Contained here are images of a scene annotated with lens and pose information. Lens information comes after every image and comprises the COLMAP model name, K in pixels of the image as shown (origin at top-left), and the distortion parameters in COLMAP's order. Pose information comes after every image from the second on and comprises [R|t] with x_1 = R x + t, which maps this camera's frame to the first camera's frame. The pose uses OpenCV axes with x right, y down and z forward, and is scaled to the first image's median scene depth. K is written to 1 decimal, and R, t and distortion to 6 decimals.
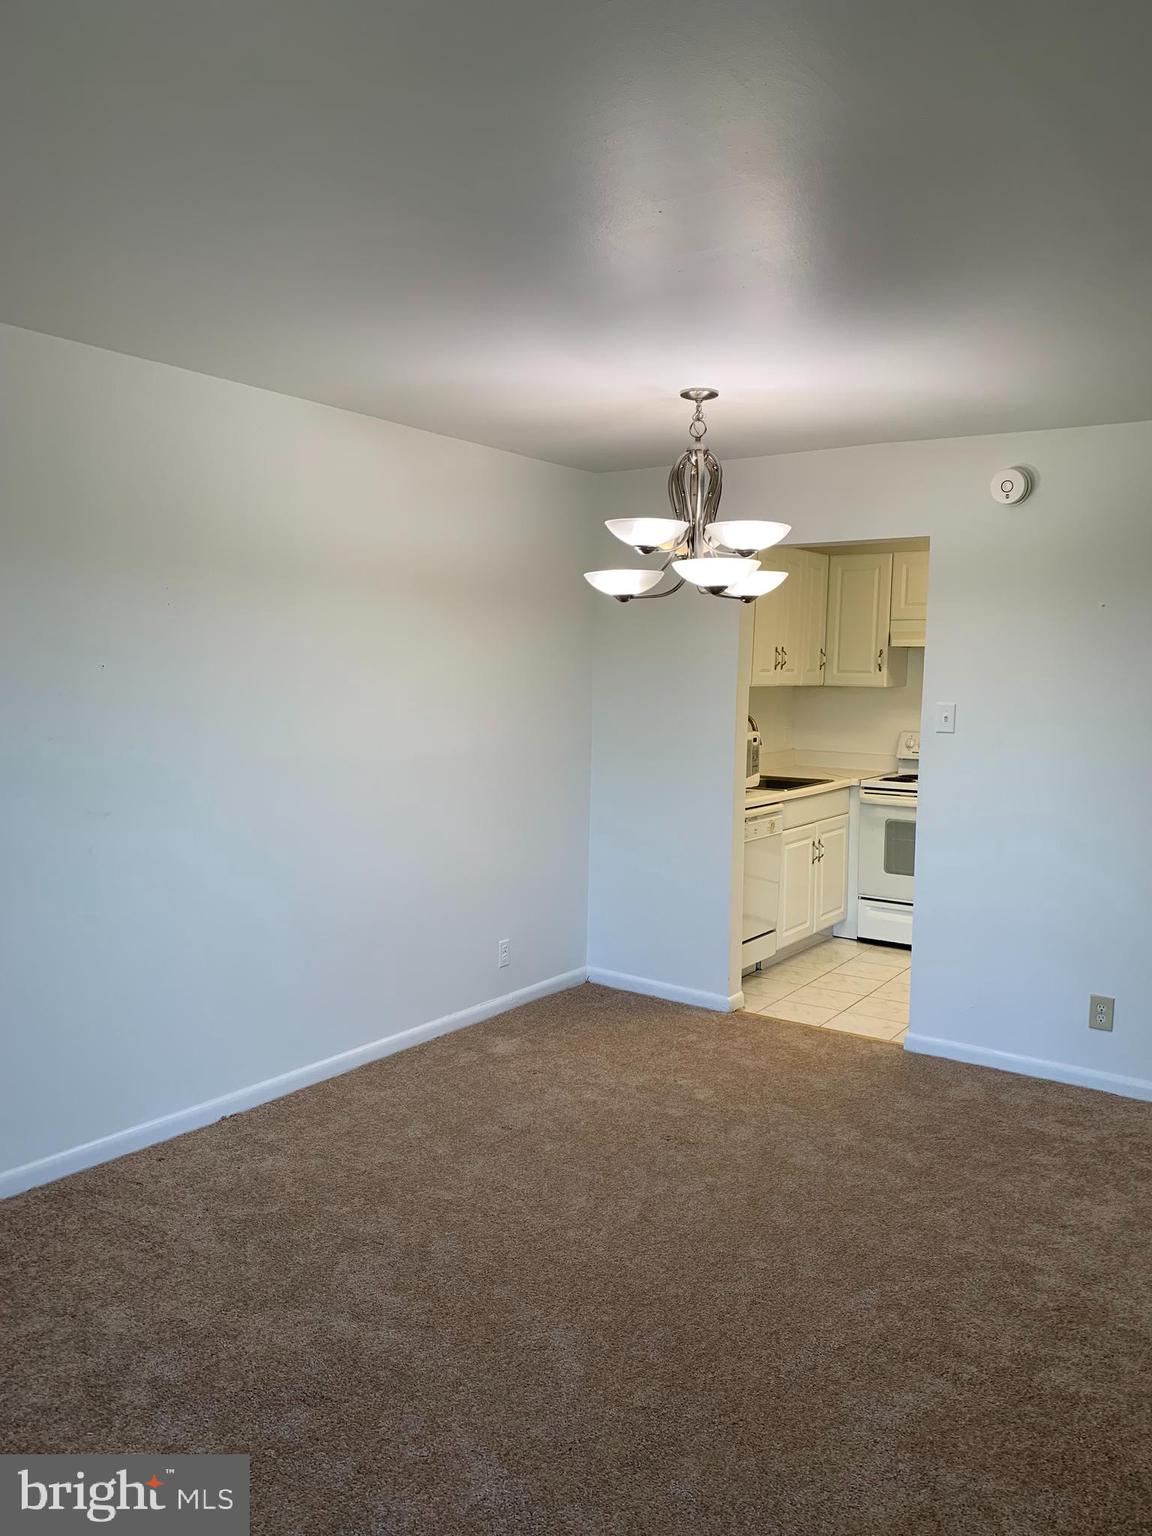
lens RADIAL K [[1152.1, 0, 574.0], [0, 1152.1, 783.0], [0, 0, 1]] dist [-0.029600, 0.009864]
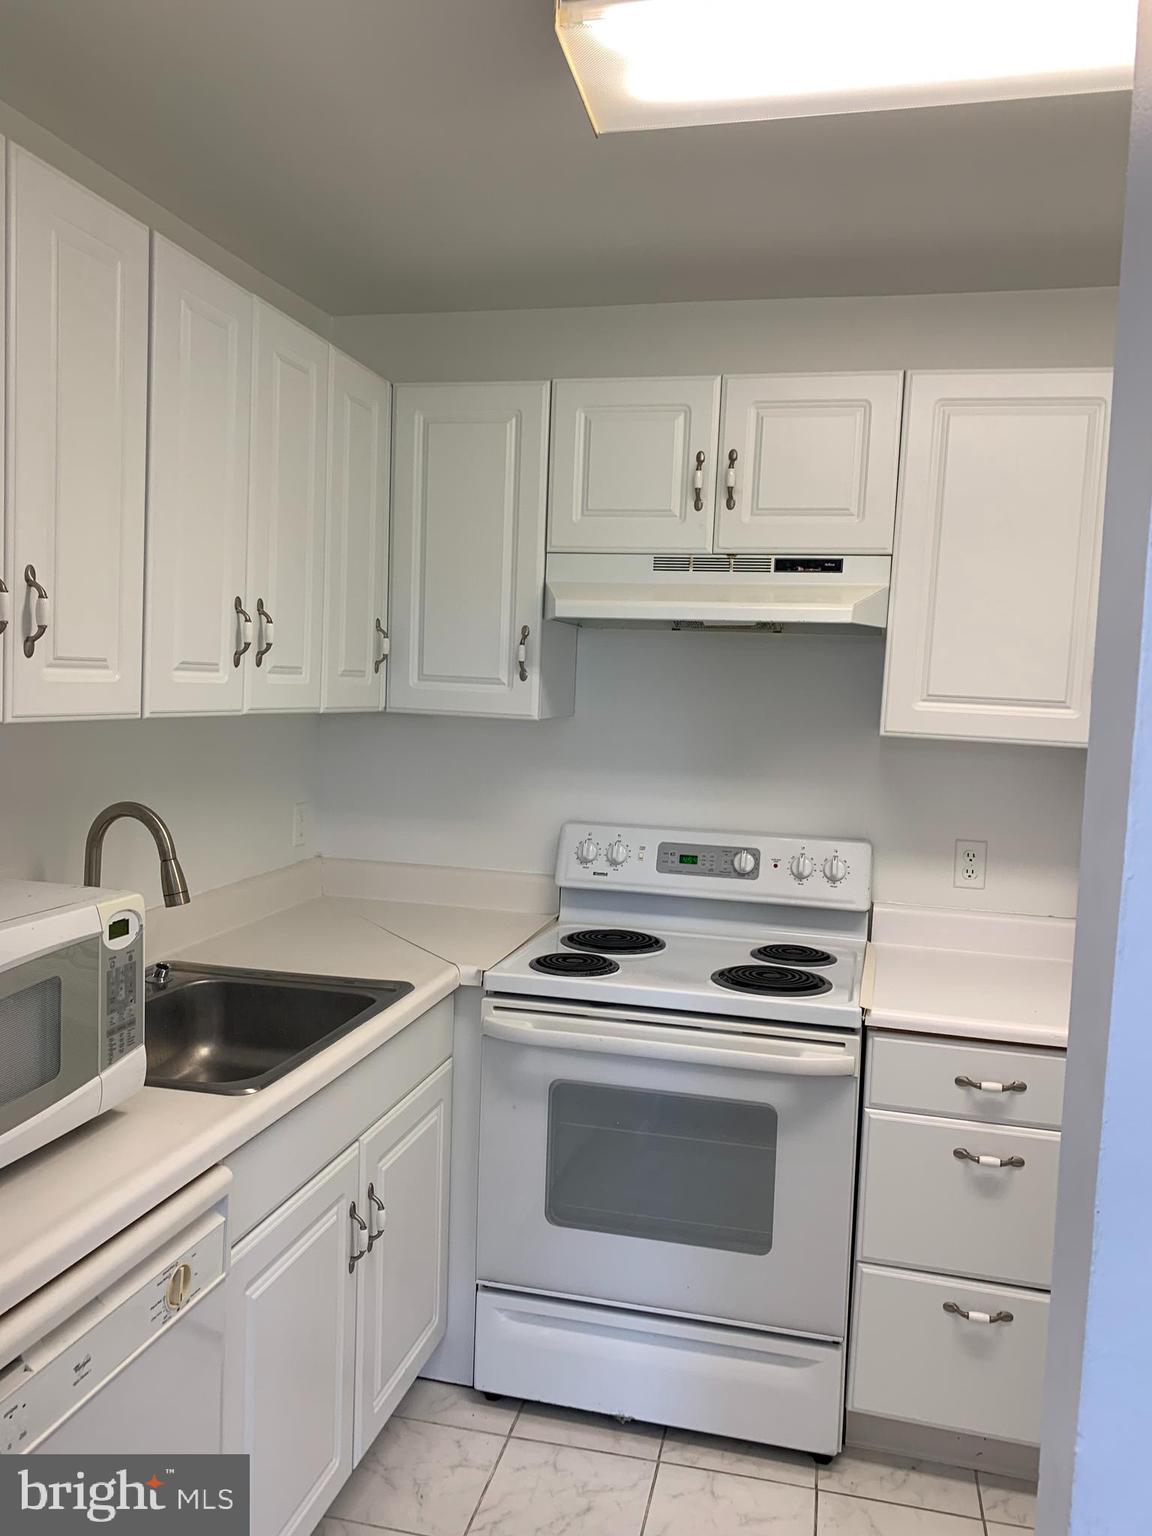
lens RADIAL K [[1176.0, 0, 579.3], [0, 1176.0, 732.7], [0, 0, 1]] dist [0.007632, -0.003795]
pose [[0.930249, 0.009471, 0.366808, 0.201969], [0.010217, 0.998611, -0.051697, -0.086499], [-0.366788, 0.051839, 0.928859, 0.924208]]
